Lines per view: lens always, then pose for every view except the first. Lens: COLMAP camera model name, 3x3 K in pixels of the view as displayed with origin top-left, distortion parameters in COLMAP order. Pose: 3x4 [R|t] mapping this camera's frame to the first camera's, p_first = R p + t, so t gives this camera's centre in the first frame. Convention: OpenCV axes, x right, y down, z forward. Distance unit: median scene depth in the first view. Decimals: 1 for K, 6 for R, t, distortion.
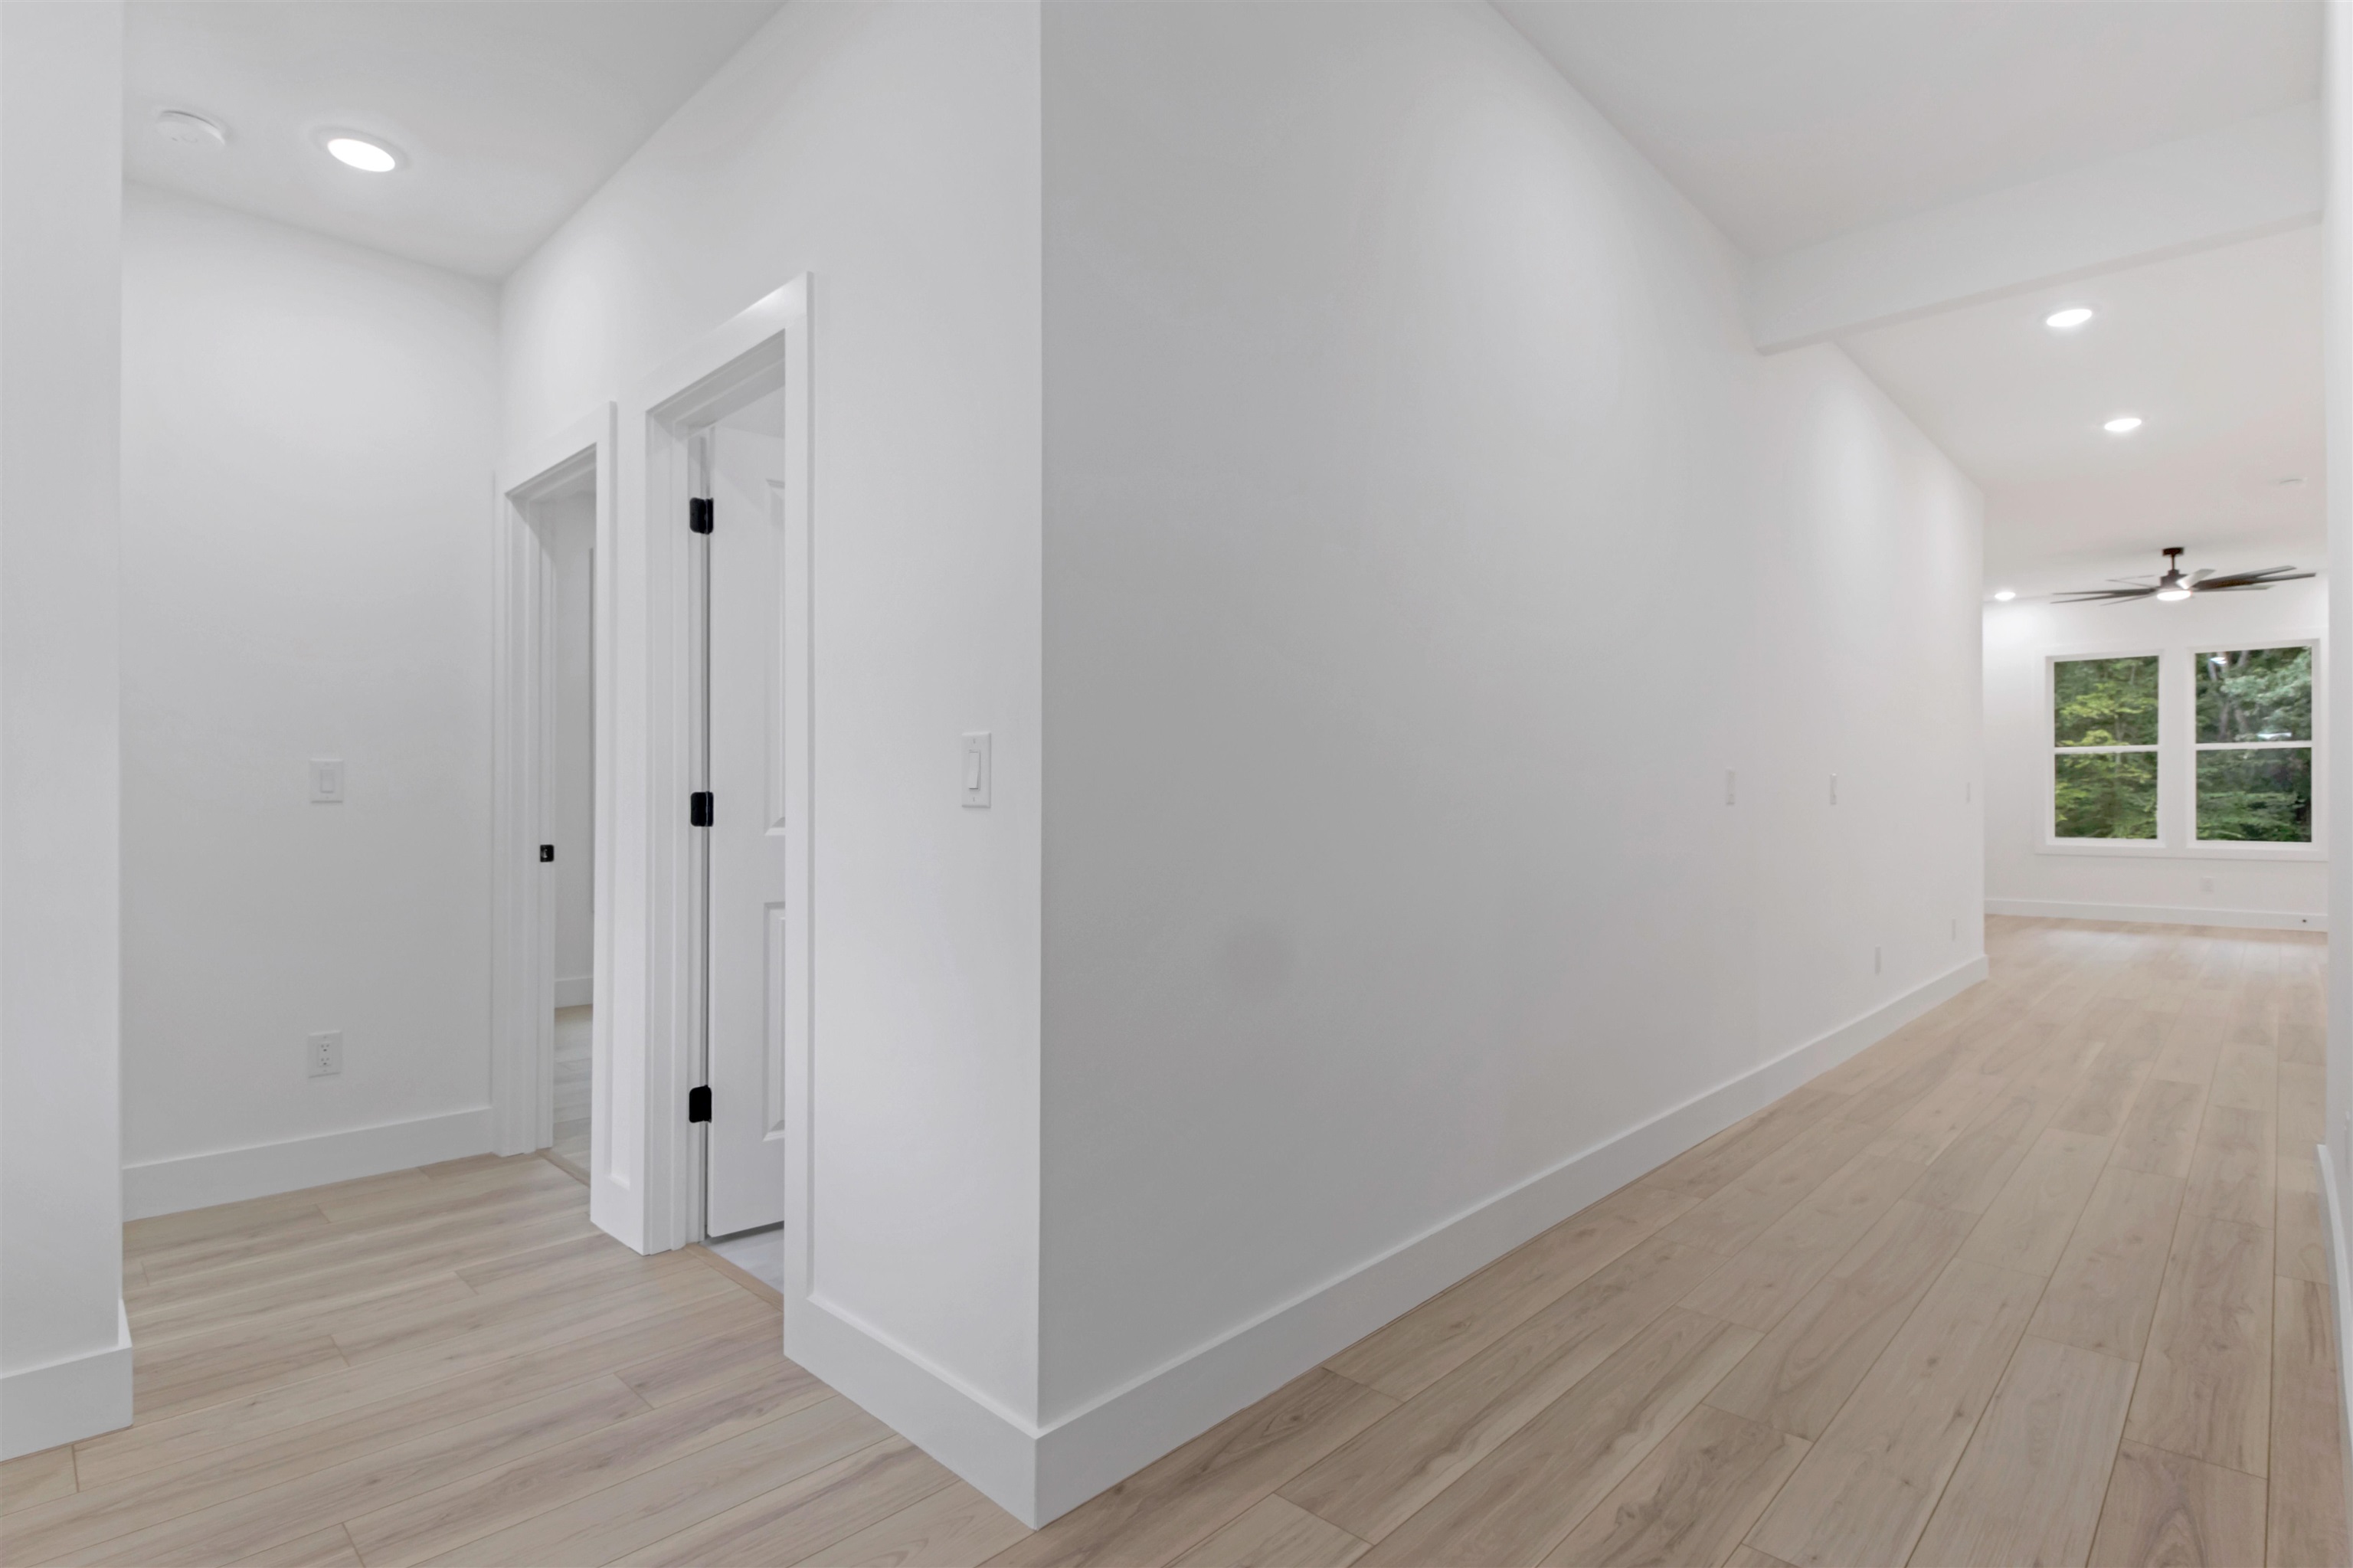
lens RADIAL K [[1152.3, 0, 1179.9], [0, 1152.3, 761.3], [0, 0, 1]] dist [0.011874, -0.014756]
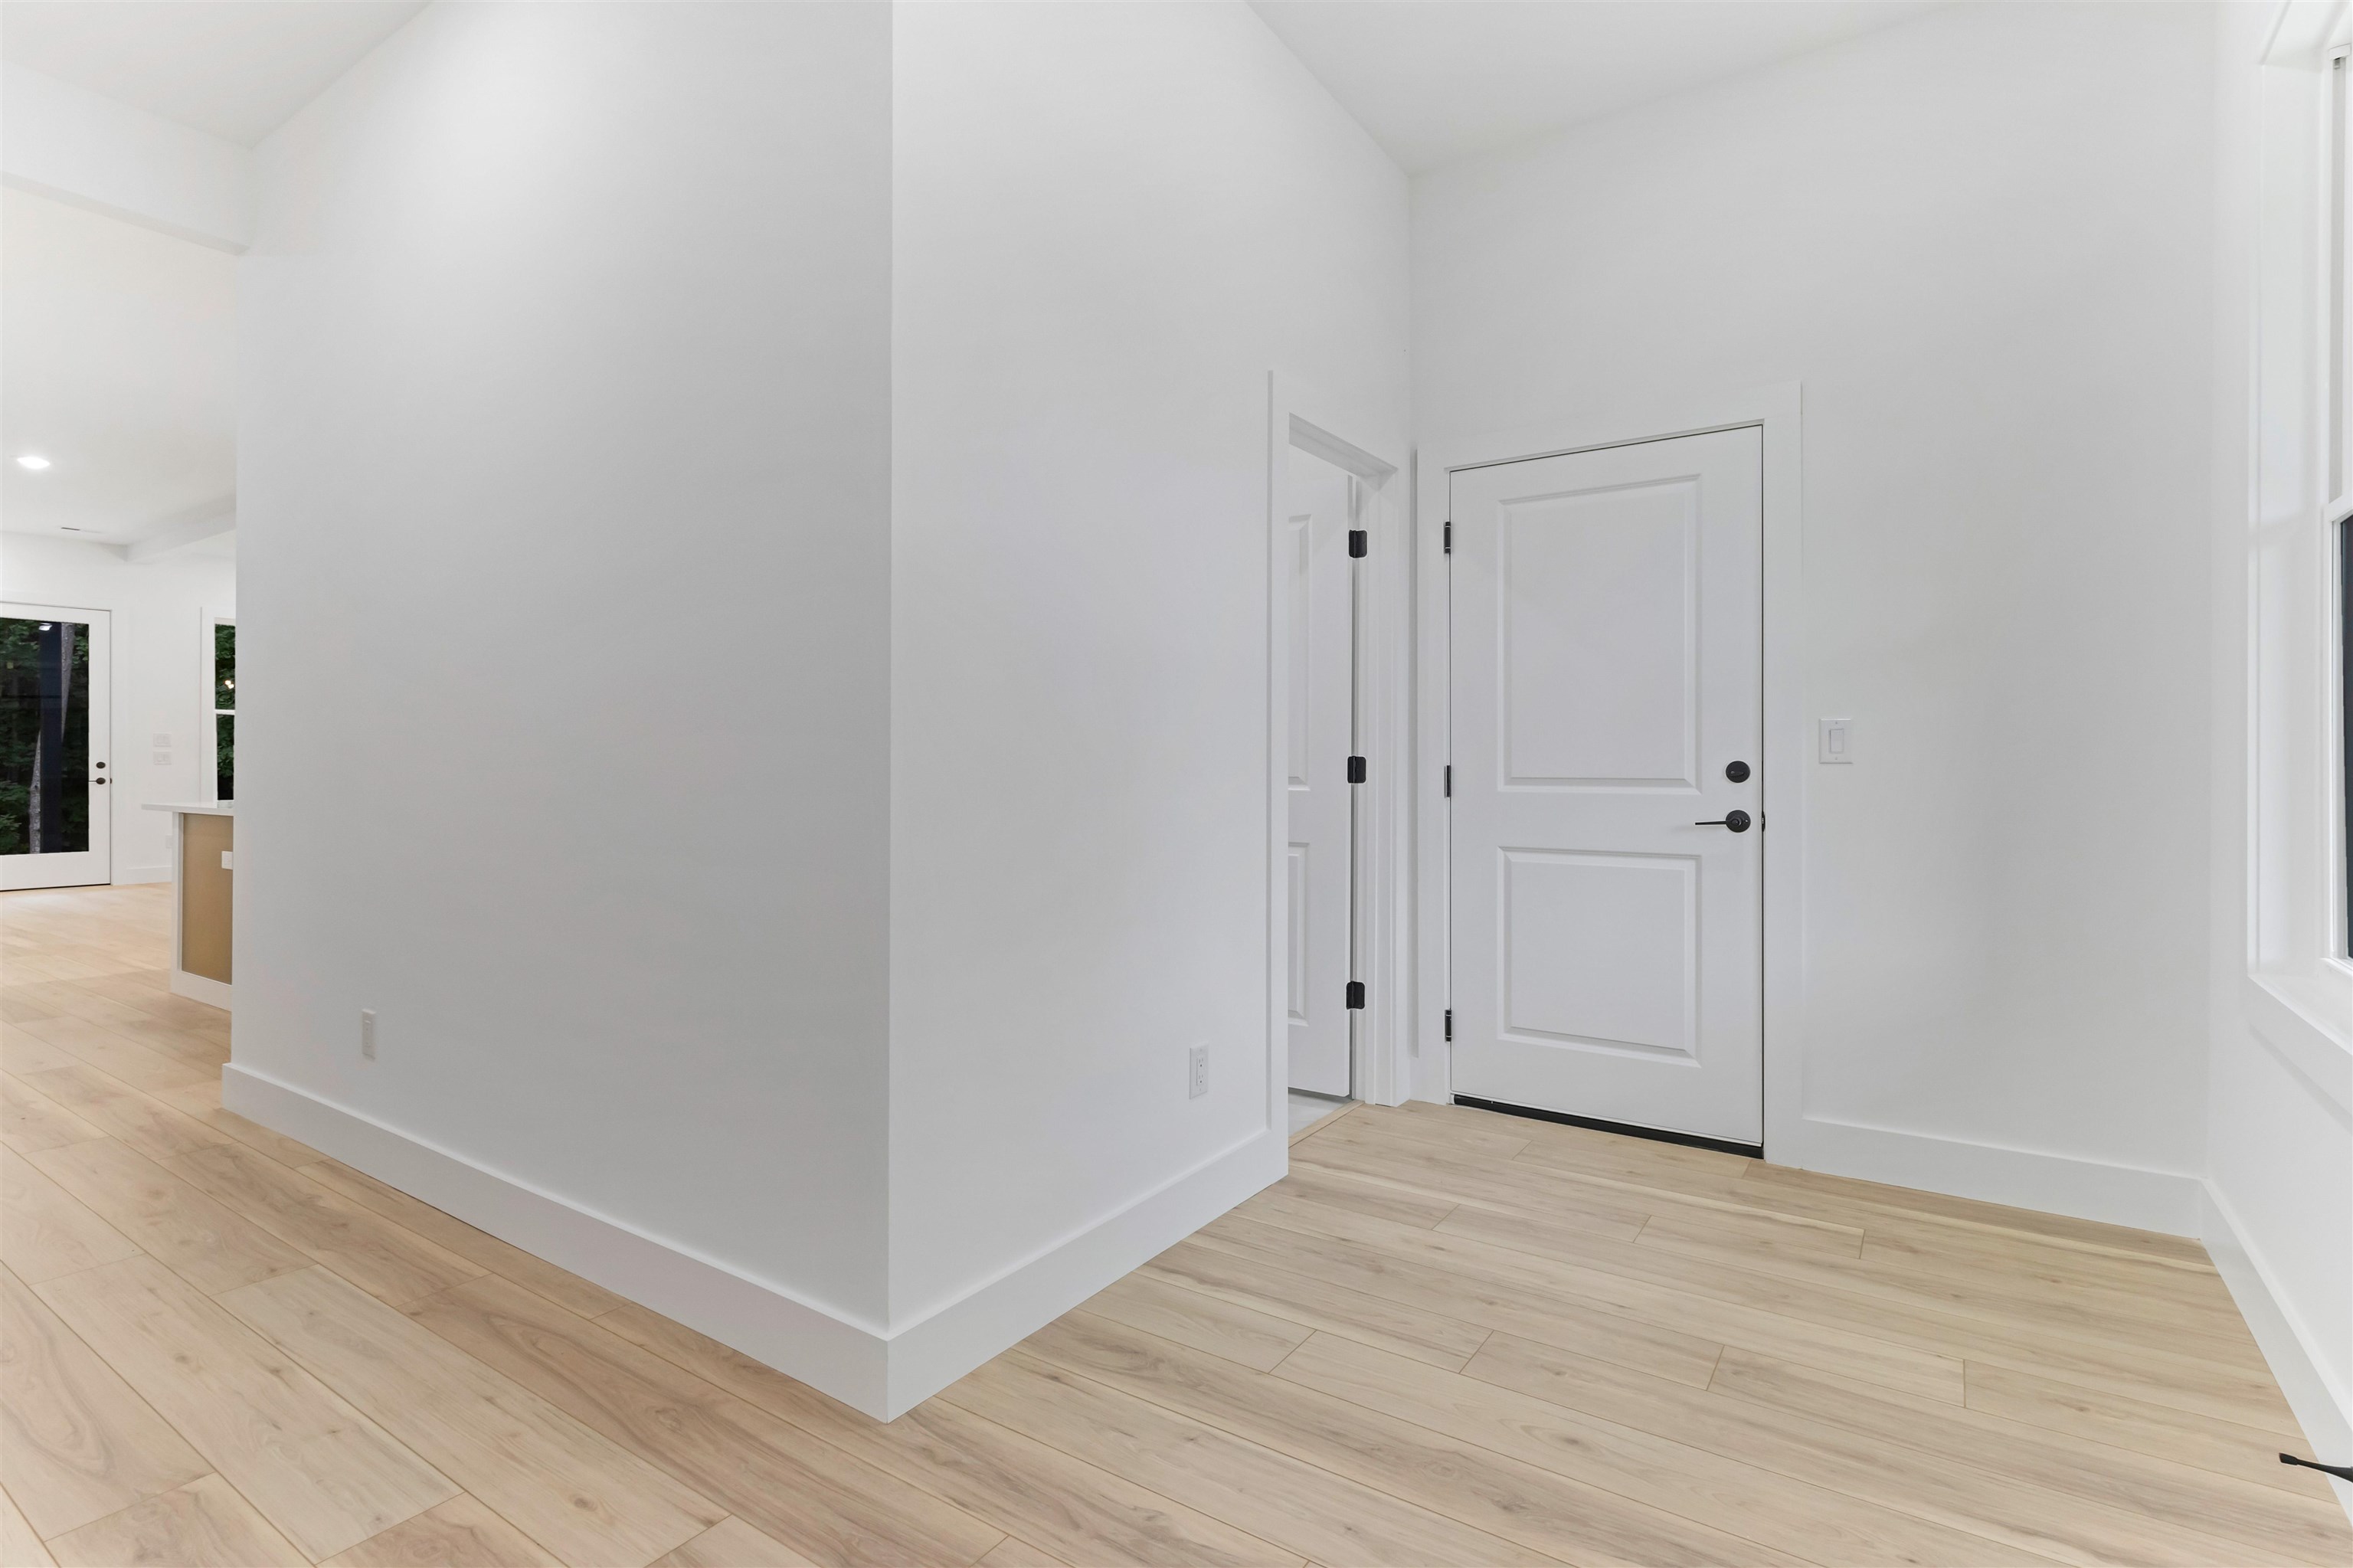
lens RADIAL K [[1152.3, 0, 1179.9], [0, 1152.3, 761.3], [0, 0, 1]] dist [0.011874, -0.014756]
pose [[-0.165457, -0.003590, 0.986210, -0.407180], [-0.030185, 0.999543, -0.001426, 0.010210], [-0.985755, -0.030005, -0.165490, 0.369653]]
